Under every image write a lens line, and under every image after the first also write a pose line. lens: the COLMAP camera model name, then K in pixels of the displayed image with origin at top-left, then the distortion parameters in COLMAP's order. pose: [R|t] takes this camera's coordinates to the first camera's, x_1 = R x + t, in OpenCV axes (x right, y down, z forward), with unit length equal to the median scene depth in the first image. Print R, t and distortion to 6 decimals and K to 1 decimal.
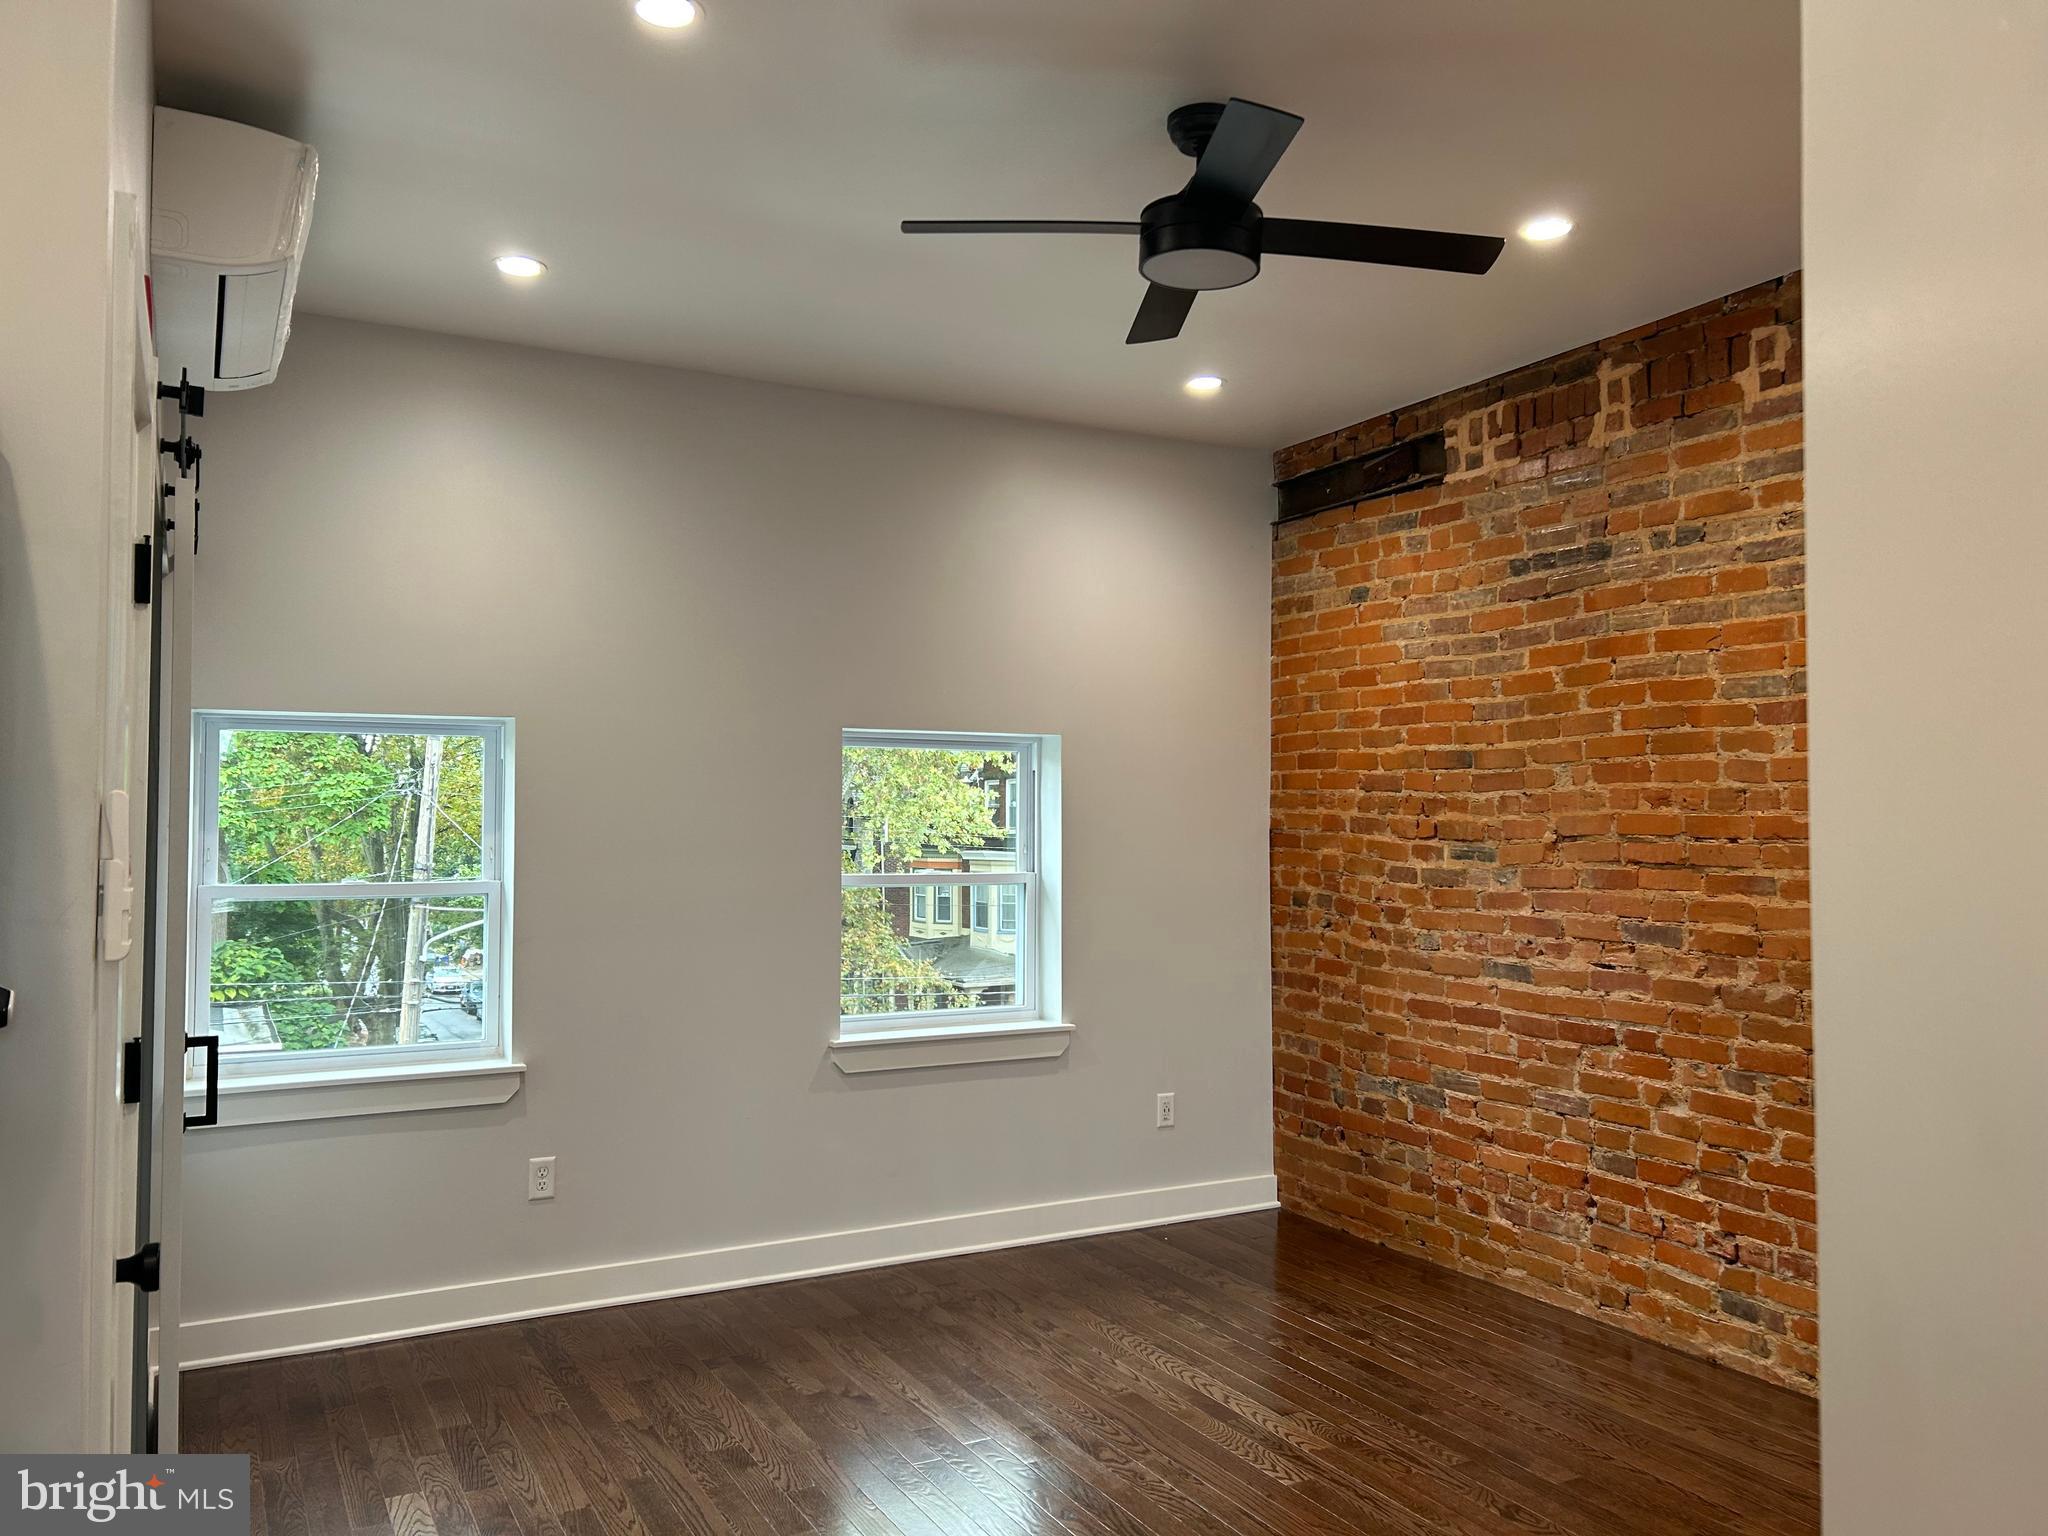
lens RADIAL K [[1549.3, 0, 1022.0], [0, 1549.3, 780.1], [0, 0, 1]] dist [0.059301, -0.050396]
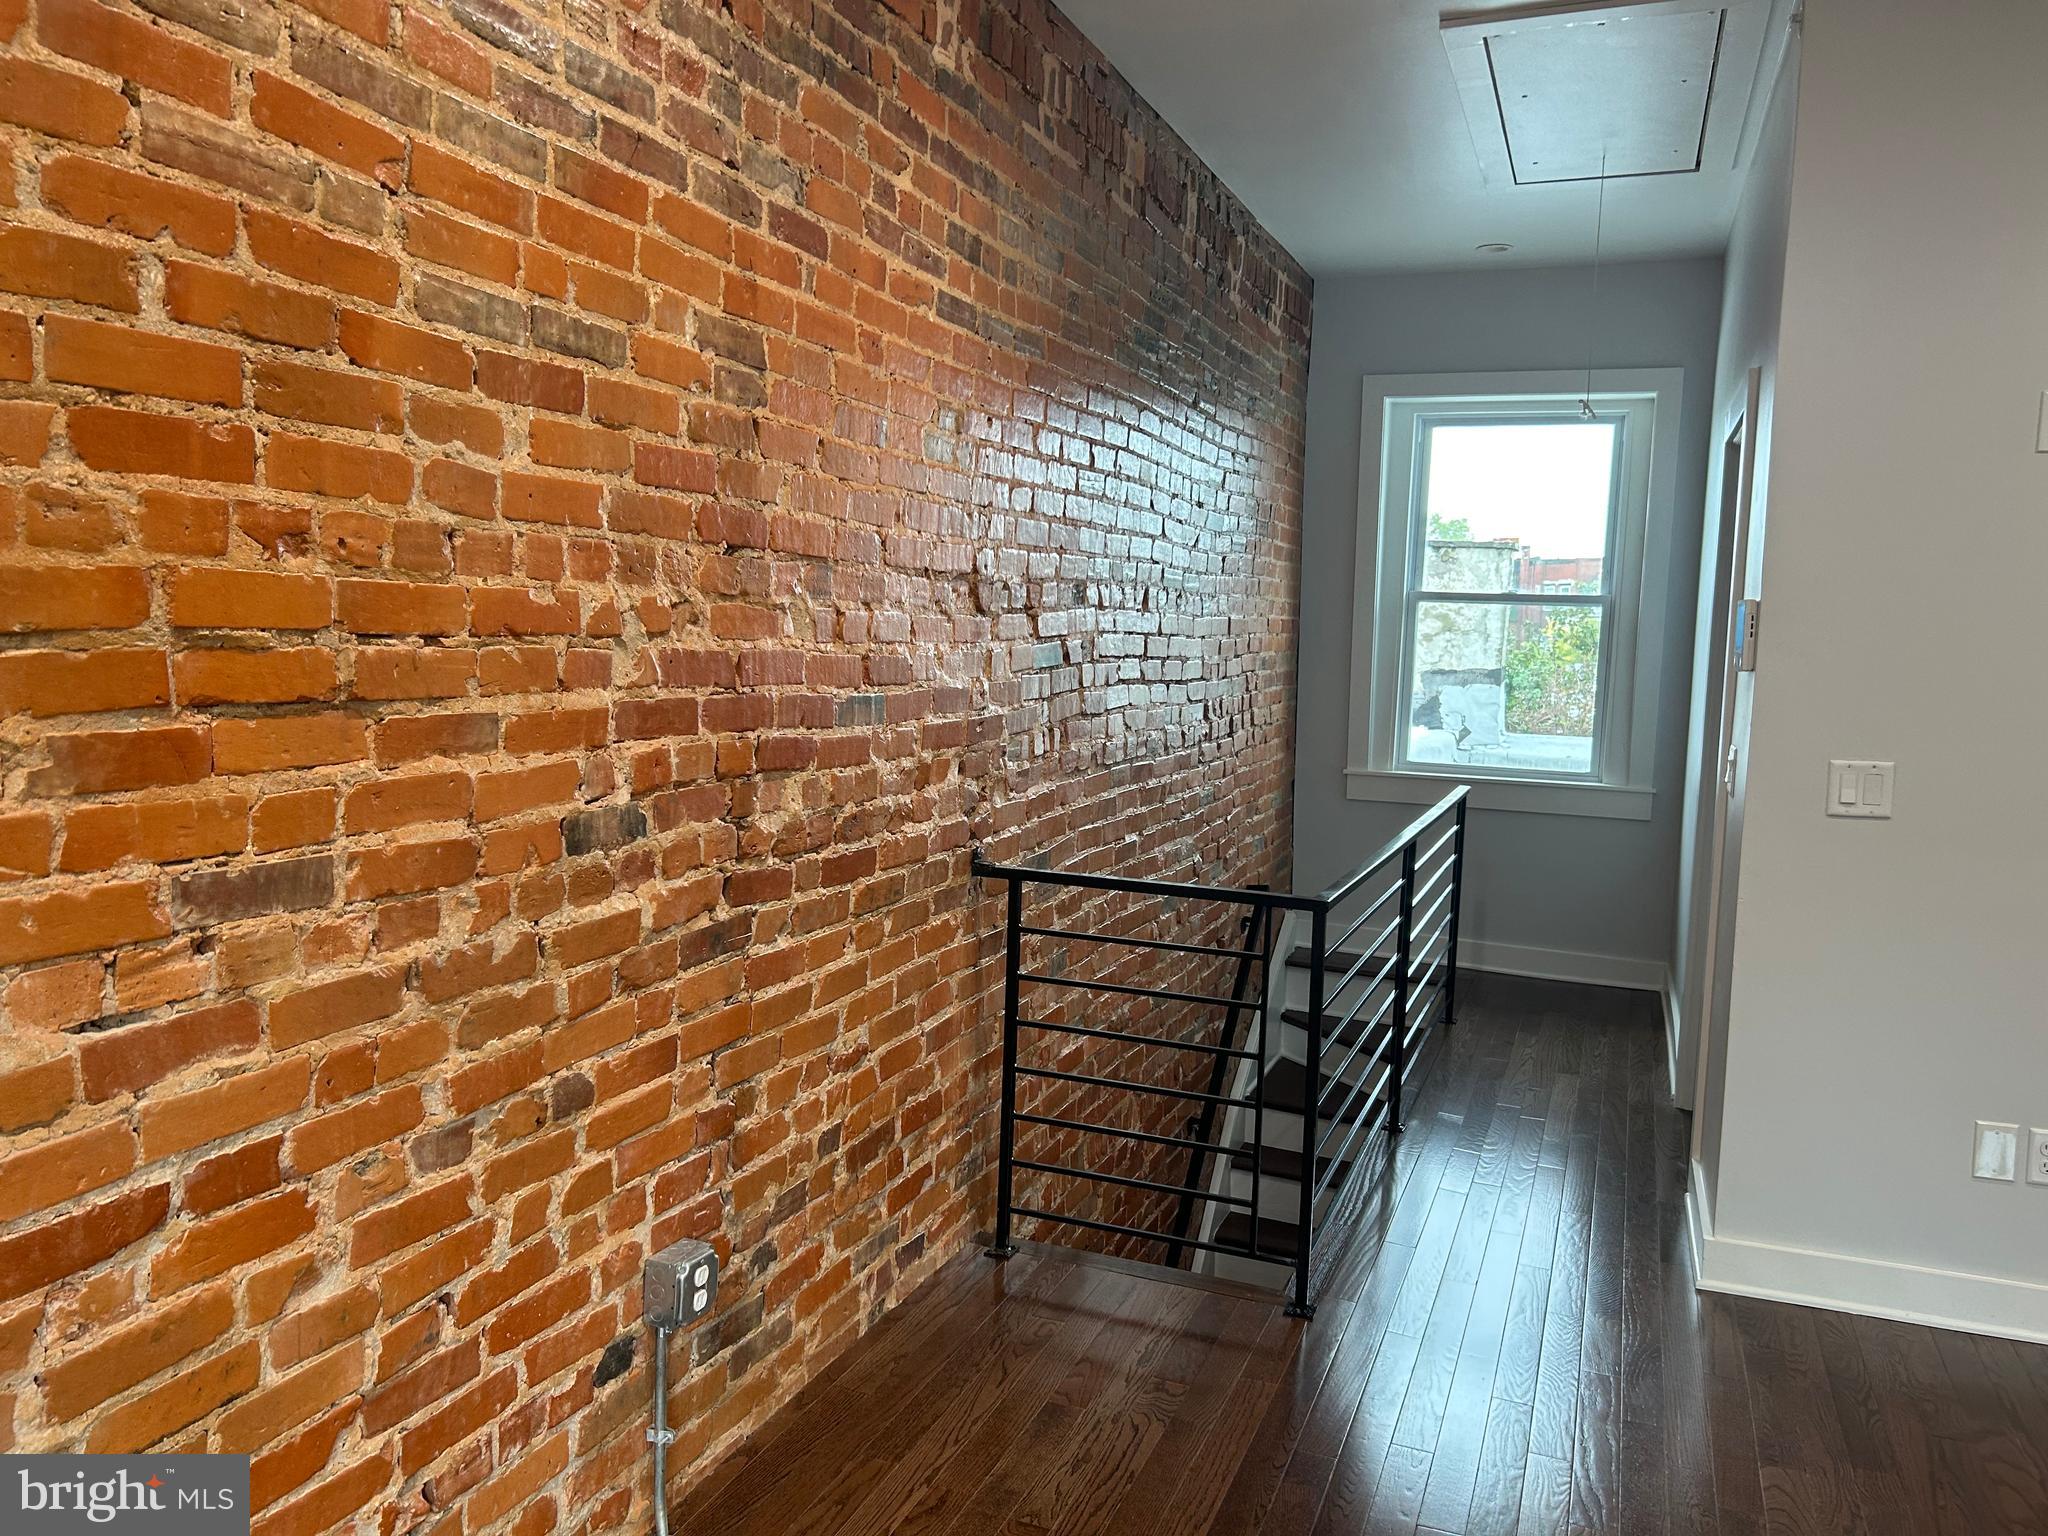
lens RADIAL K [[1549.3, 0, 1026.4], [0, 1549.3, 780.8], [0, 0, 1]] dist [0.059301, -0.050396]
pose [[-0.651575, -0.095765, 0.752516, -0.004886], [-0.045647, 0.995152, 0.087119, 0.029267], [-0.757210, 0.022414, -0.652787, 1.071485]]
